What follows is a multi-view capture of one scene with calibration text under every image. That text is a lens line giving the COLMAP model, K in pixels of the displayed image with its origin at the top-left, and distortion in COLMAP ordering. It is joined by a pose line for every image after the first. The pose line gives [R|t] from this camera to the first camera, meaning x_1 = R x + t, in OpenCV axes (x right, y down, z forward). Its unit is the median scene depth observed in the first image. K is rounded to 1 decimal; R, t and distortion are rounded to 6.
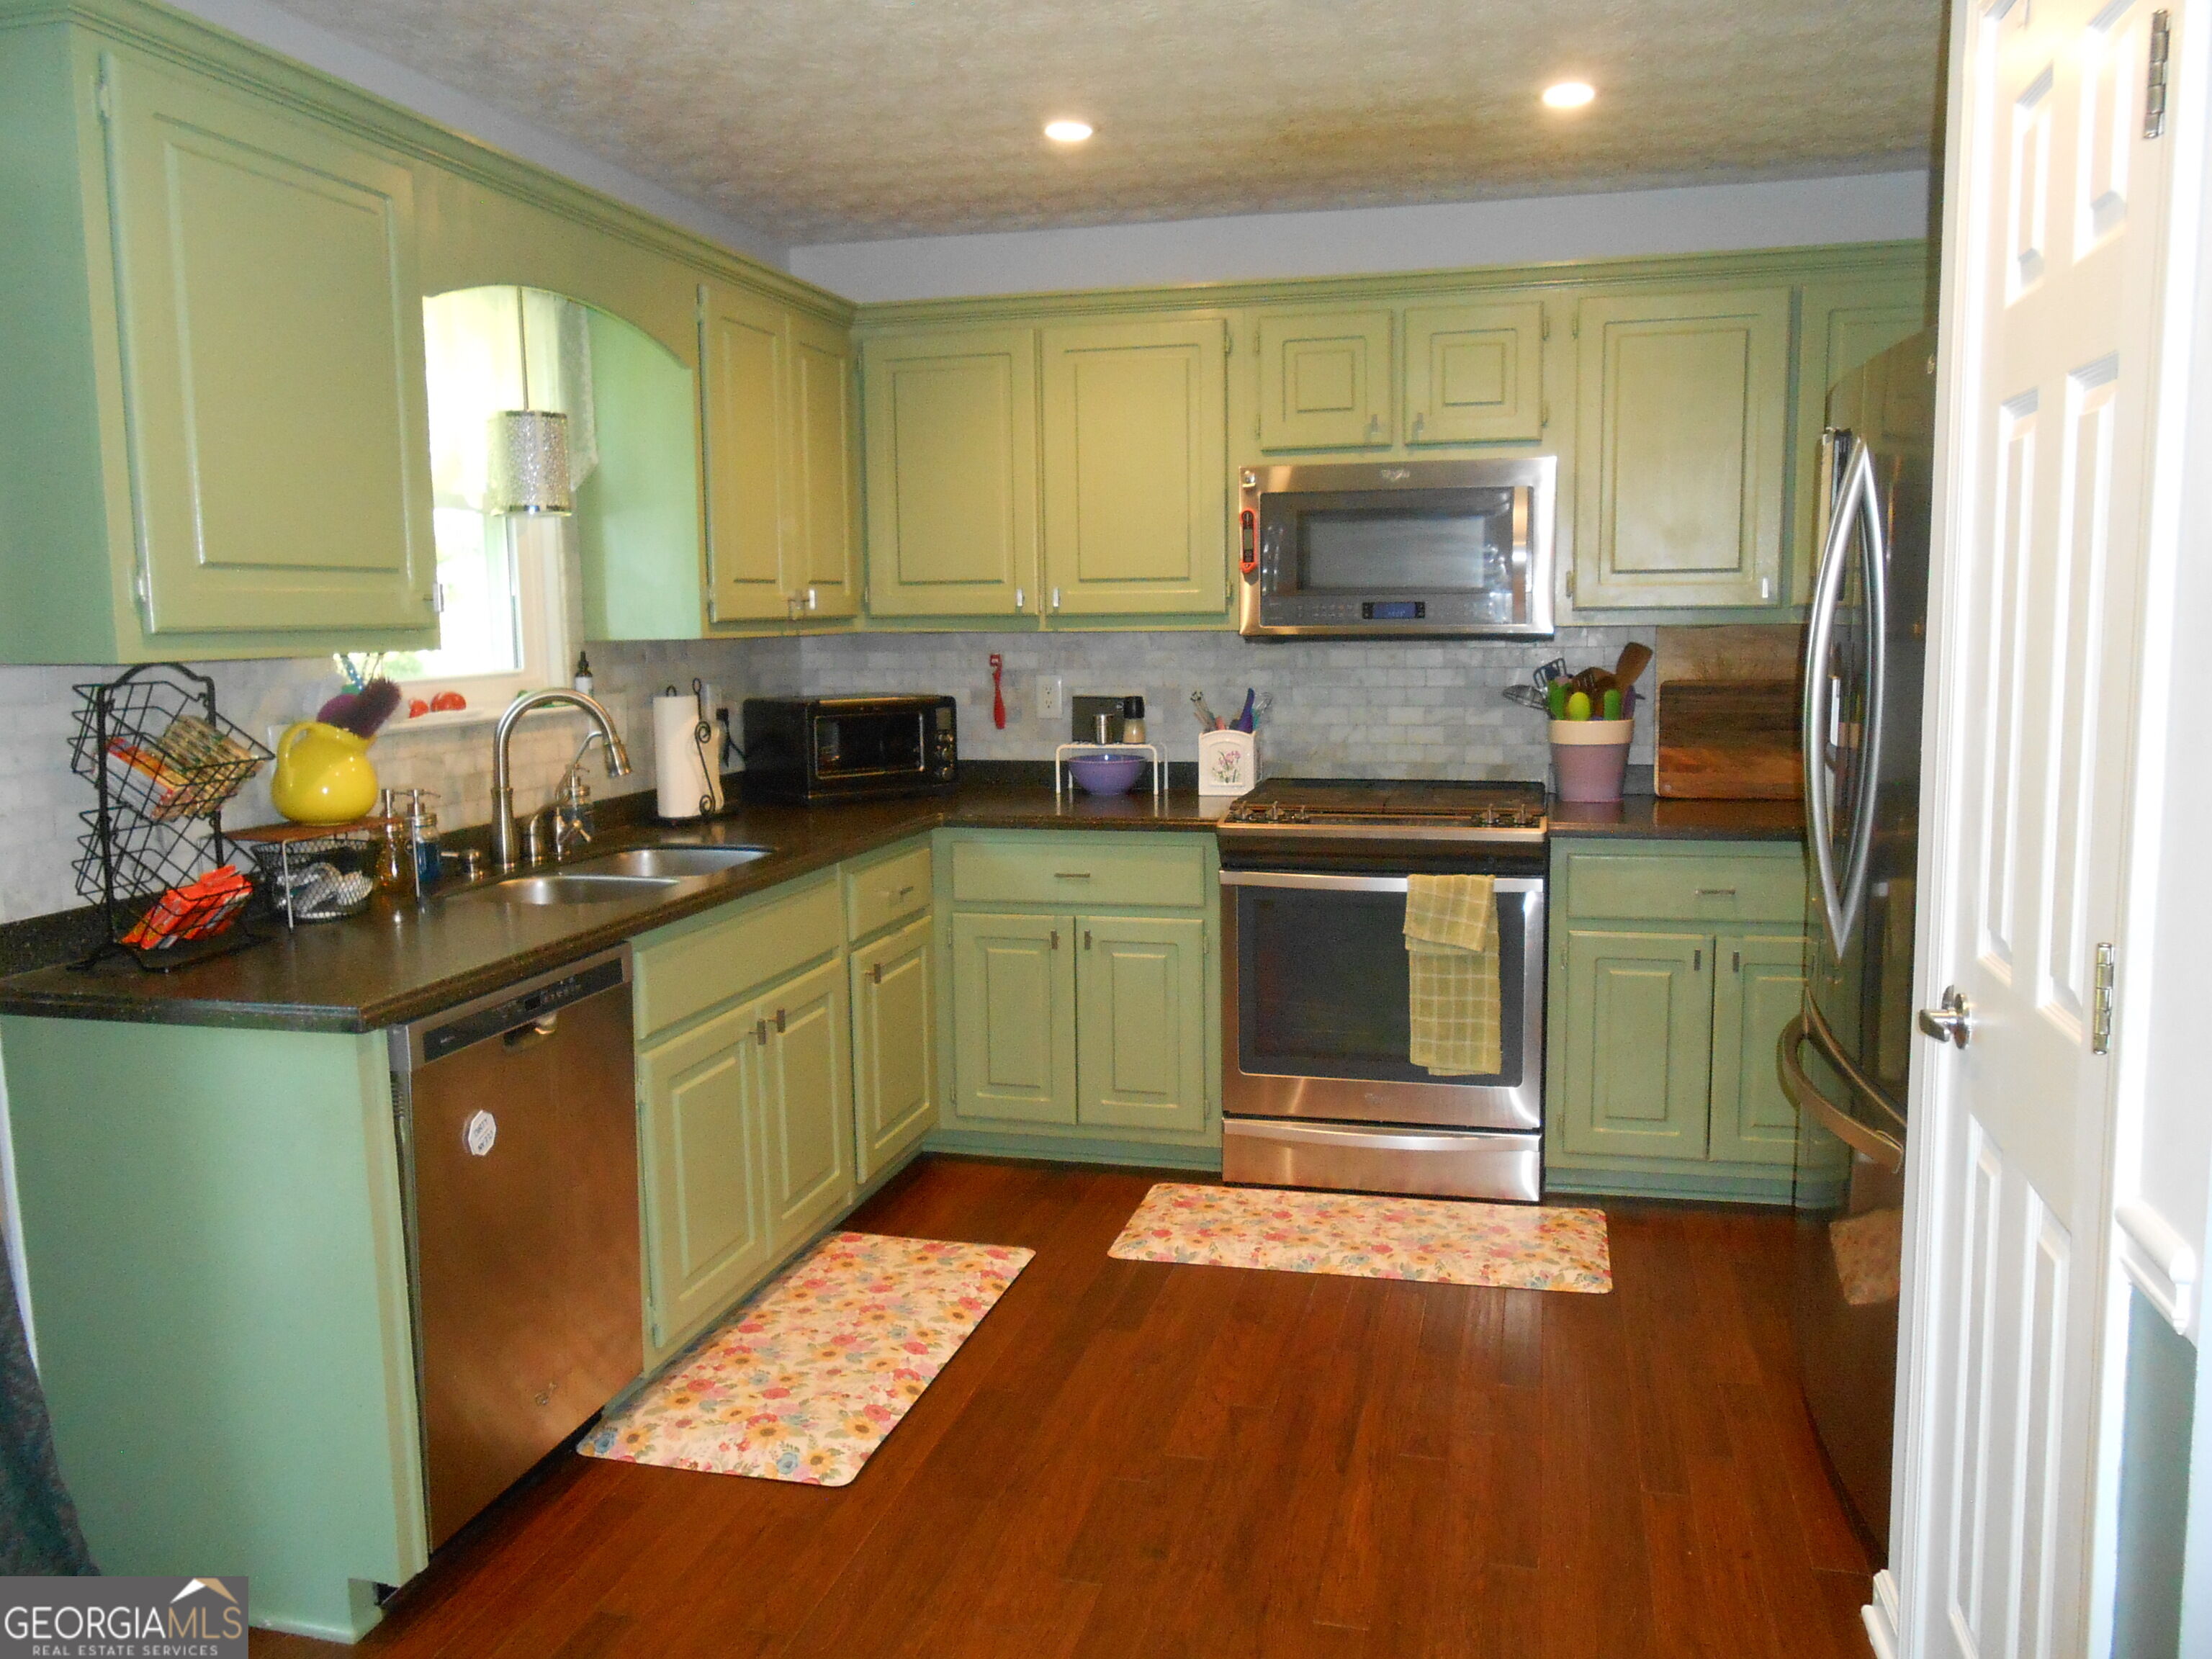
lens RADIAL K [[1712.8, 0, 1102.6], [0, 1712.8, 833.4], [0, 0, 1]] dist [-0.045046, 0.048553]
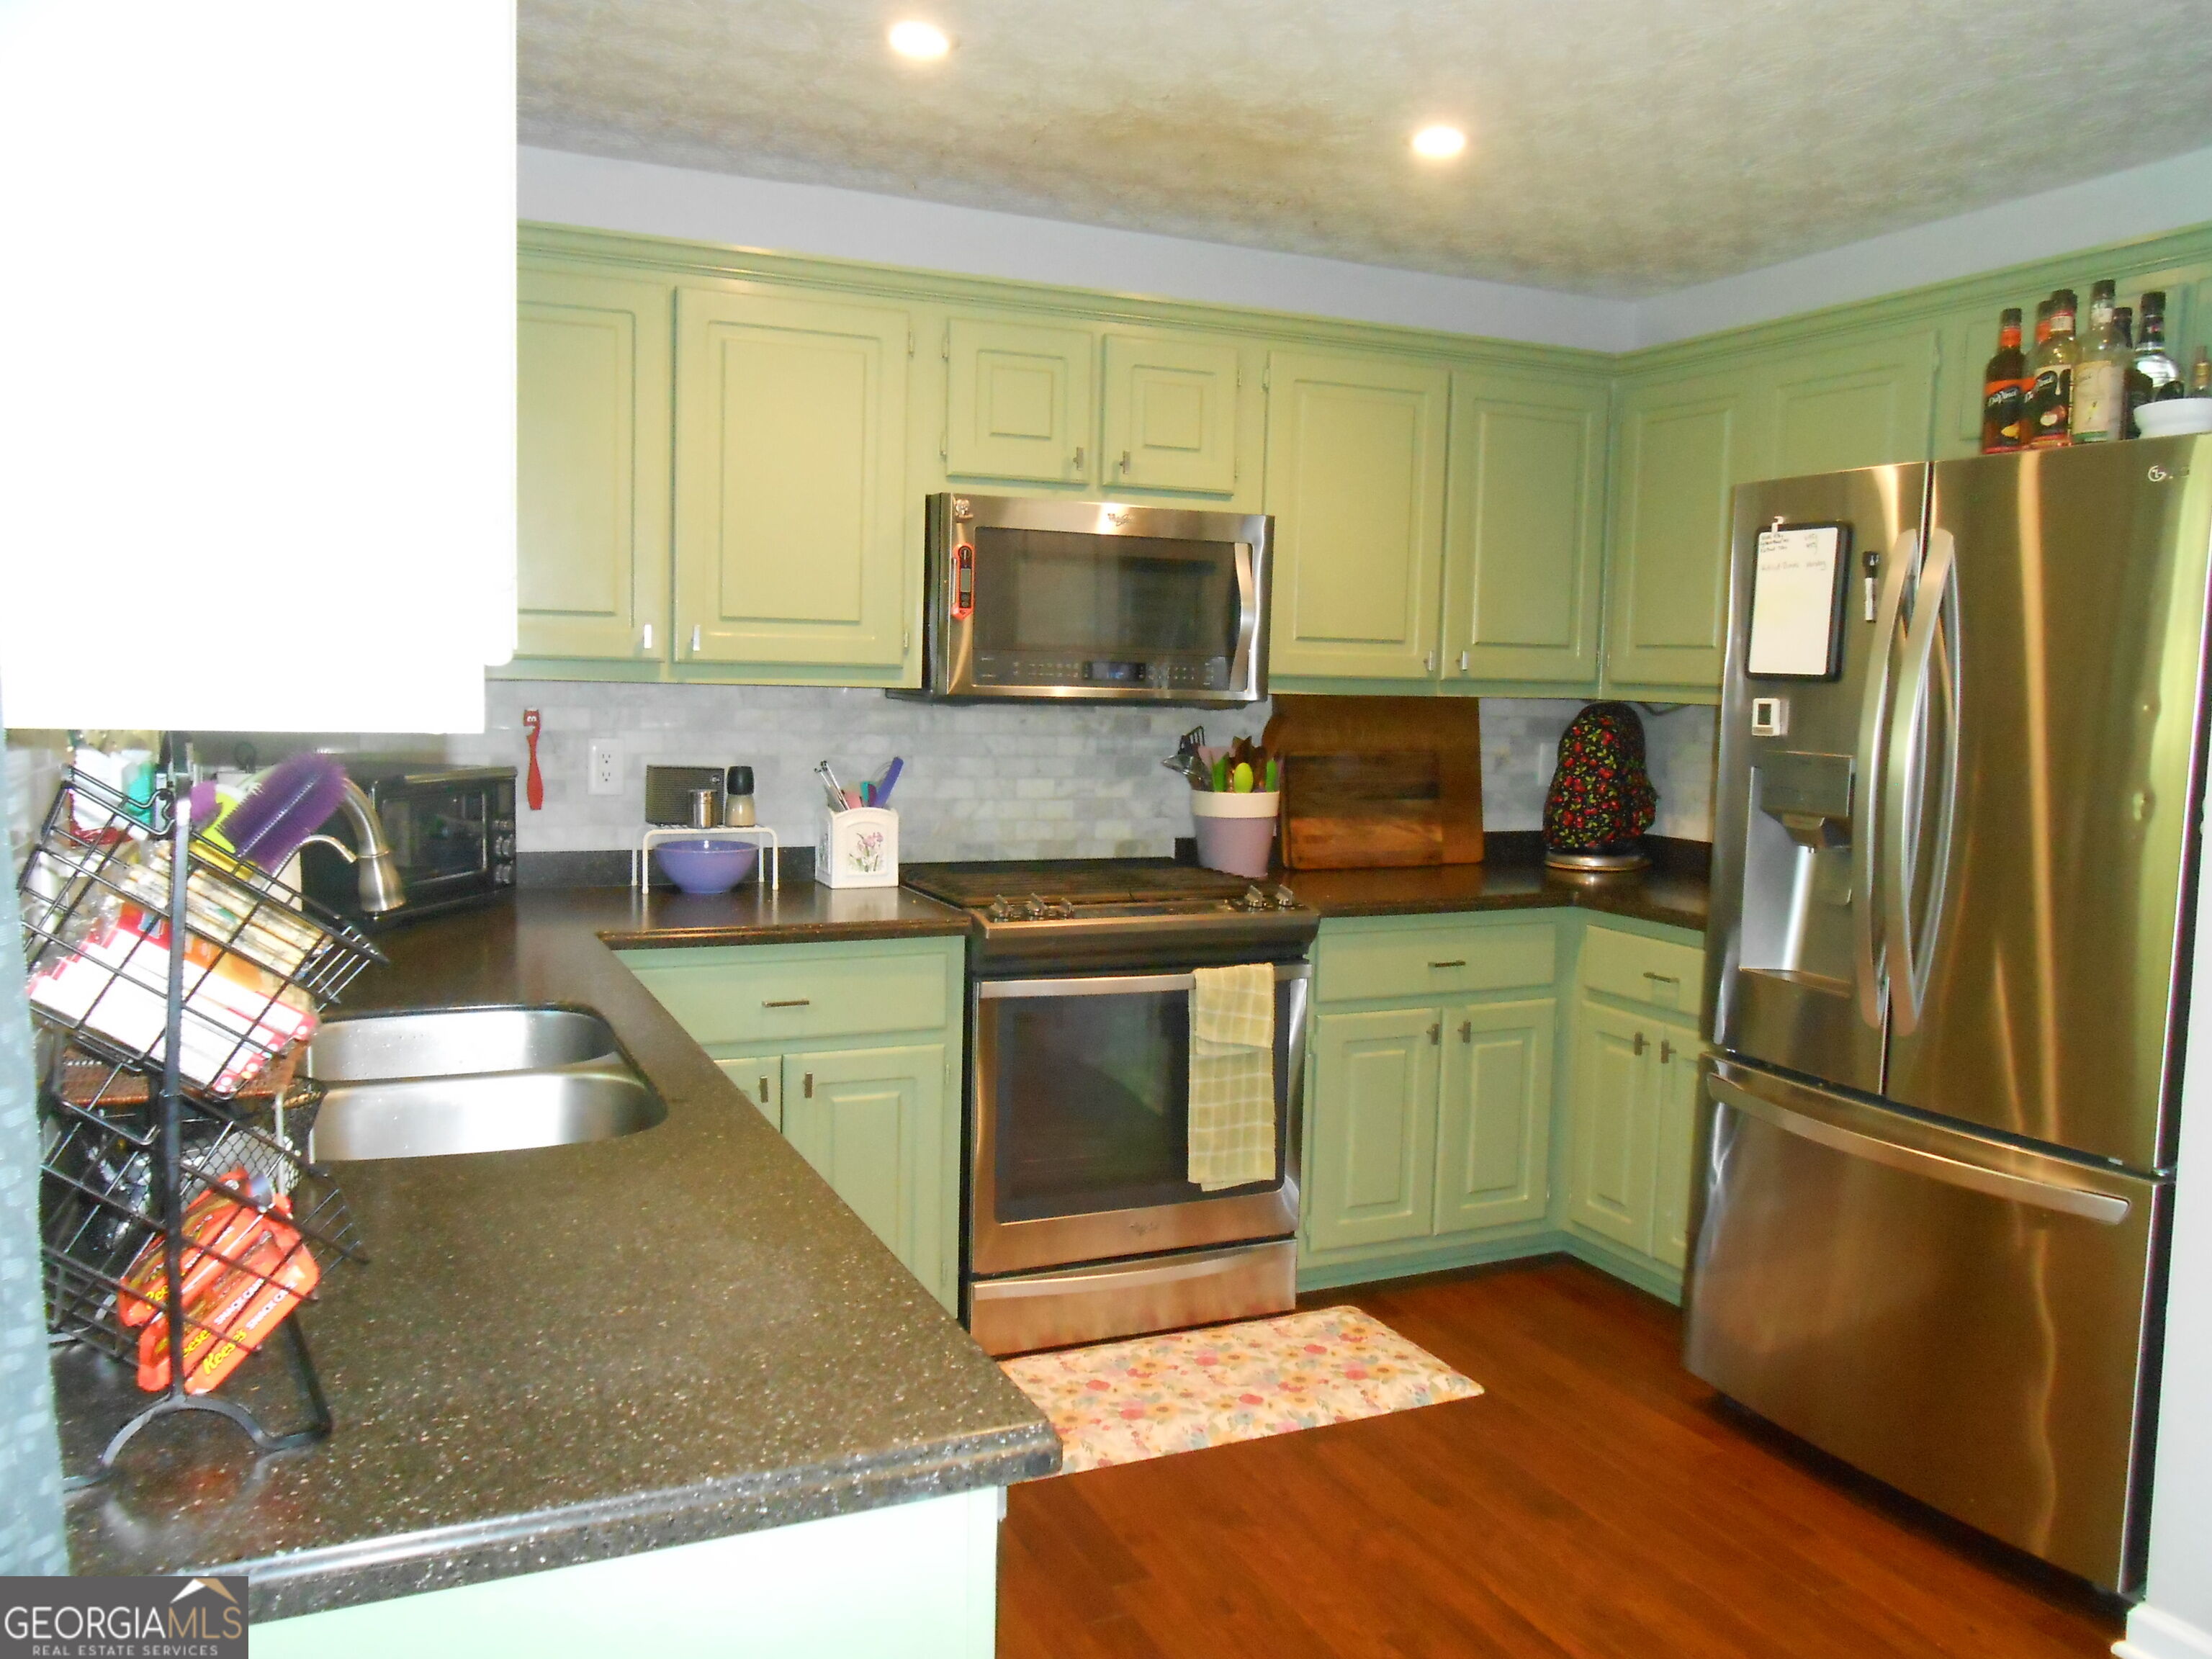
lens RADIAL K [[1712.8, 0, 1102.6], [0, 1712.8, 833.4], [0, 0, 1]] dist [-0.045046, 0.048553]
pose [[0.780322, -0.025612, 0.624853, -0.367480], [0.046128, 0.998797, -0.016665, -0.030222], [-0.623675, 0.041827, 0.780564, 0.297780]]
